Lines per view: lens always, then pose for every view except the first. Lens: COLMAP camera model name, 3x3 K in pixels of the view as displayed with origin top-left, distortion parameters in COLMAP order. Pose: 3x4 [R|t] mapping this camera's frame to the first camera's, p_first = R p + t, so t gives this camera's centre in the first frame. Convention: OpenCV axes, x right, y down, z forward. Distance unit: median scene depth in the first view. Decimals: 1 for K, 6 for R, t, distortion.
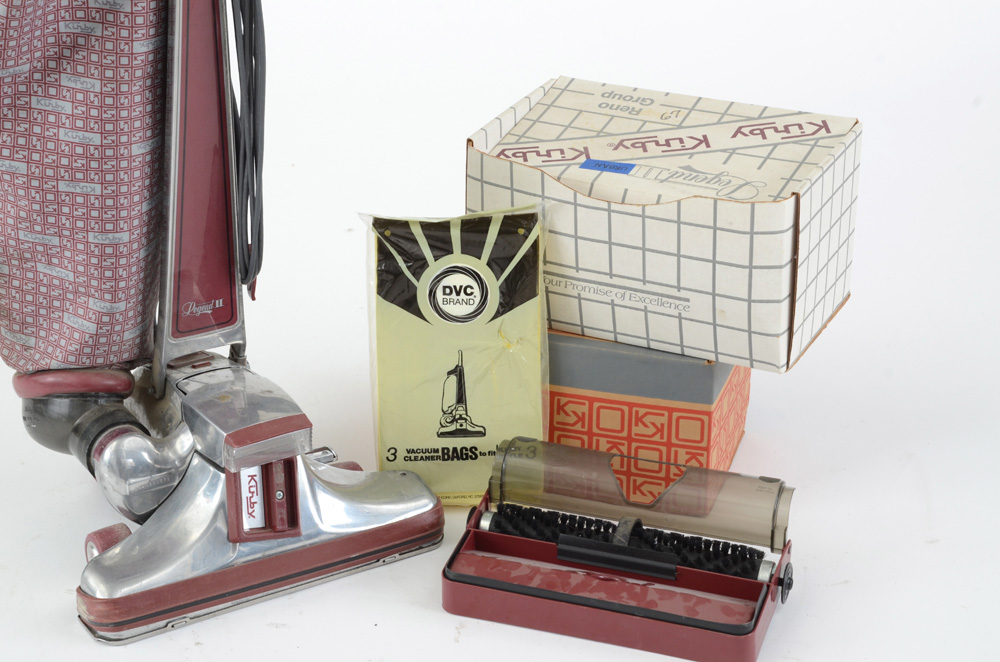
lens RADIAL K [[2090.5, 0, 500.0], [0, 2090.5, 331.0], [0, 0, 1]] dist [0.307140, 0.648399]
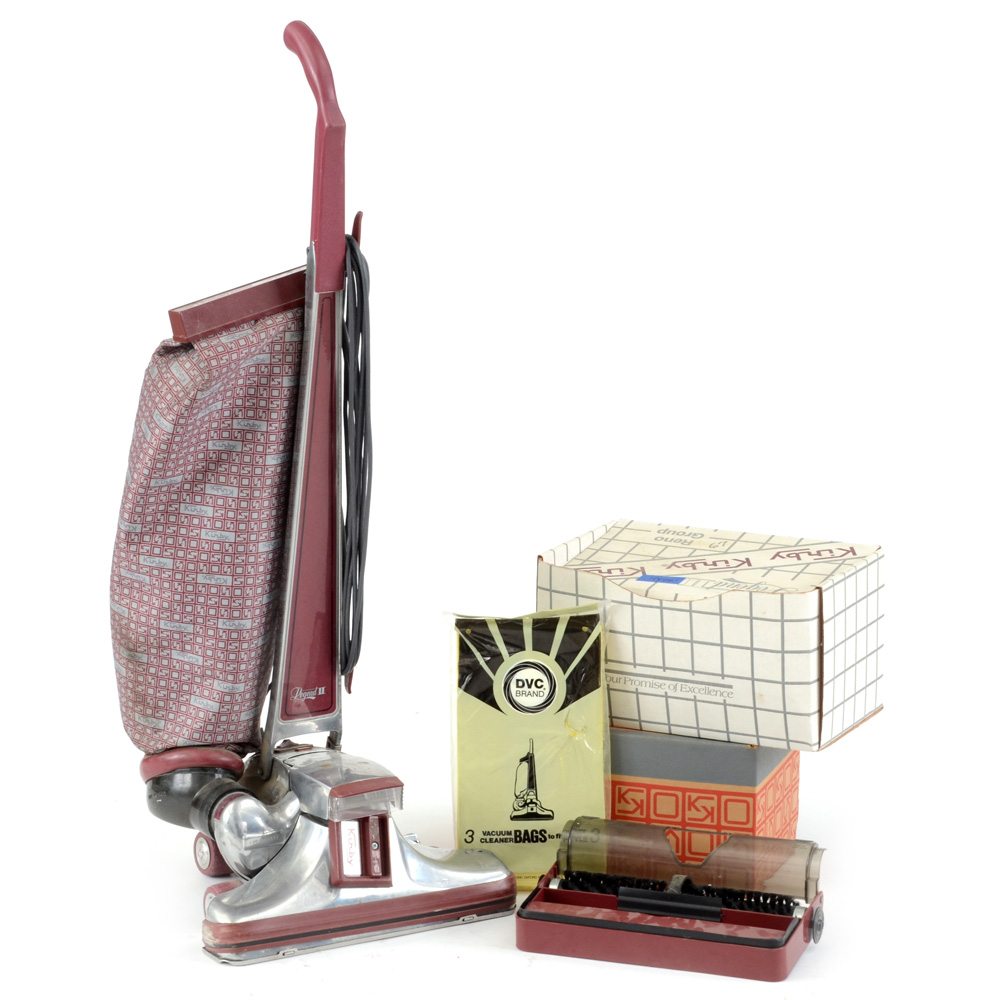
lens RADIAL K [[3225.5, 0, 500.0], [0, 3225.5, 500.0], [0, 0, 1]] dist [0.051186, 0.001173]
pose [[0.999765, -0.001053, -0.021635, 0.001878], [-0.004004, 0.972618, -0.232377, 0.294048], [0.021287, 0.232409, 0.972385, -0.733003]]
